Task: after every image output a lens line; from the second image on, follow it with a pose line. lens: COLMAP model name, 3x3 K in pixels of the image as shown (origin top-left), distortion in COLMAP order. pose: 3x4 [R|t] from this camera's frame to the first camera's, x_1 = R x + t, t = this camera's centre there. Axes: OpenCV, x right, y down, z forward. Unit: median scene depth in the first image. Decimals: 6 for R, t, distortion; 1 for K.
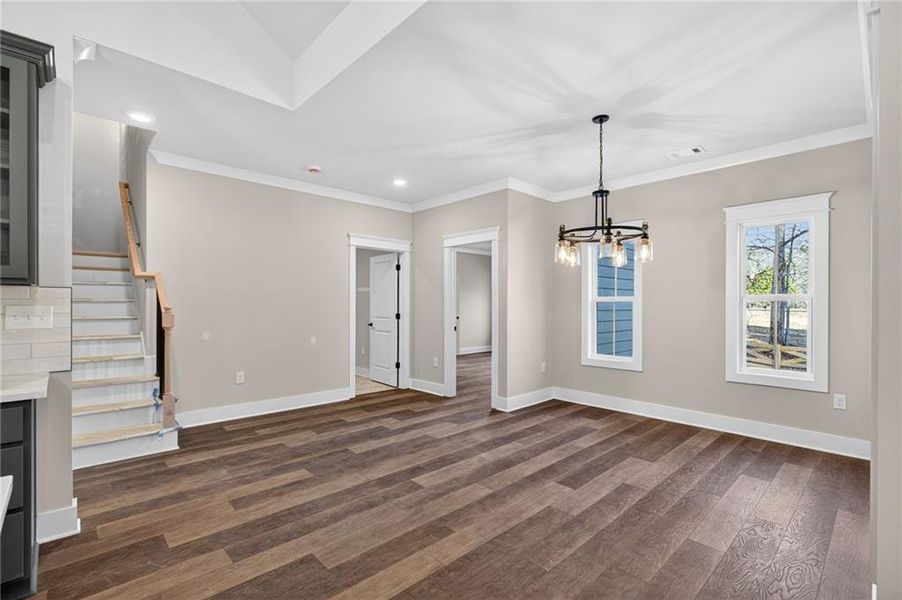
lens RADIAL K [[413.5, 0, 452.1], [0, 413.5, 304.4], [0, 0, 1]] dist [-0.002002, -0.000218]
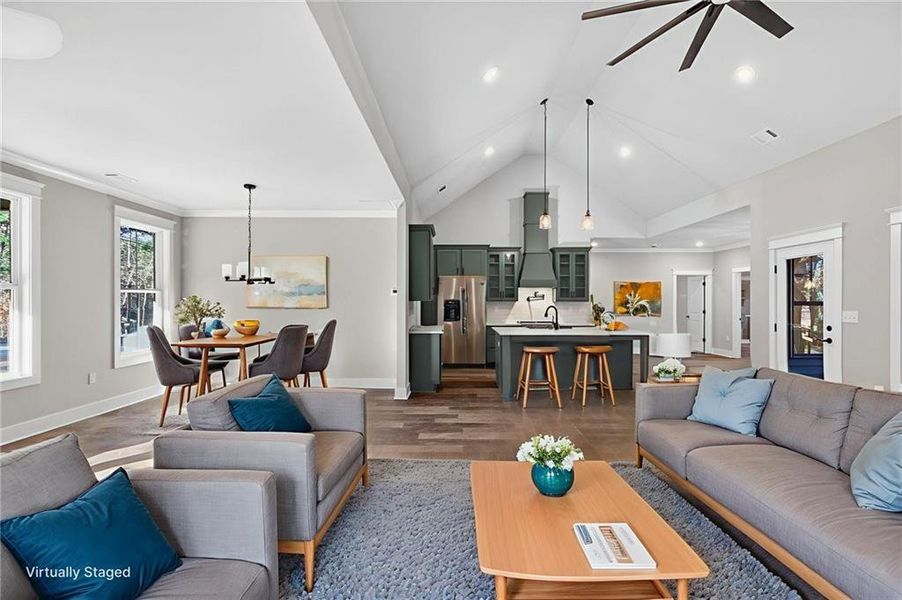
lens RADIAL K [[413.5, 0, 454.0], [0, 413.5, 304.6], [0, 0, 1]] dist [-0.002002, -0.000218]
pose [[0.721206, 0.005440, -0.692699, 0.319224], [-0.005416, 0.999983, 0.002215, 0.000220], [0.692699, 0.002154, 0.721224, -1.002345]]
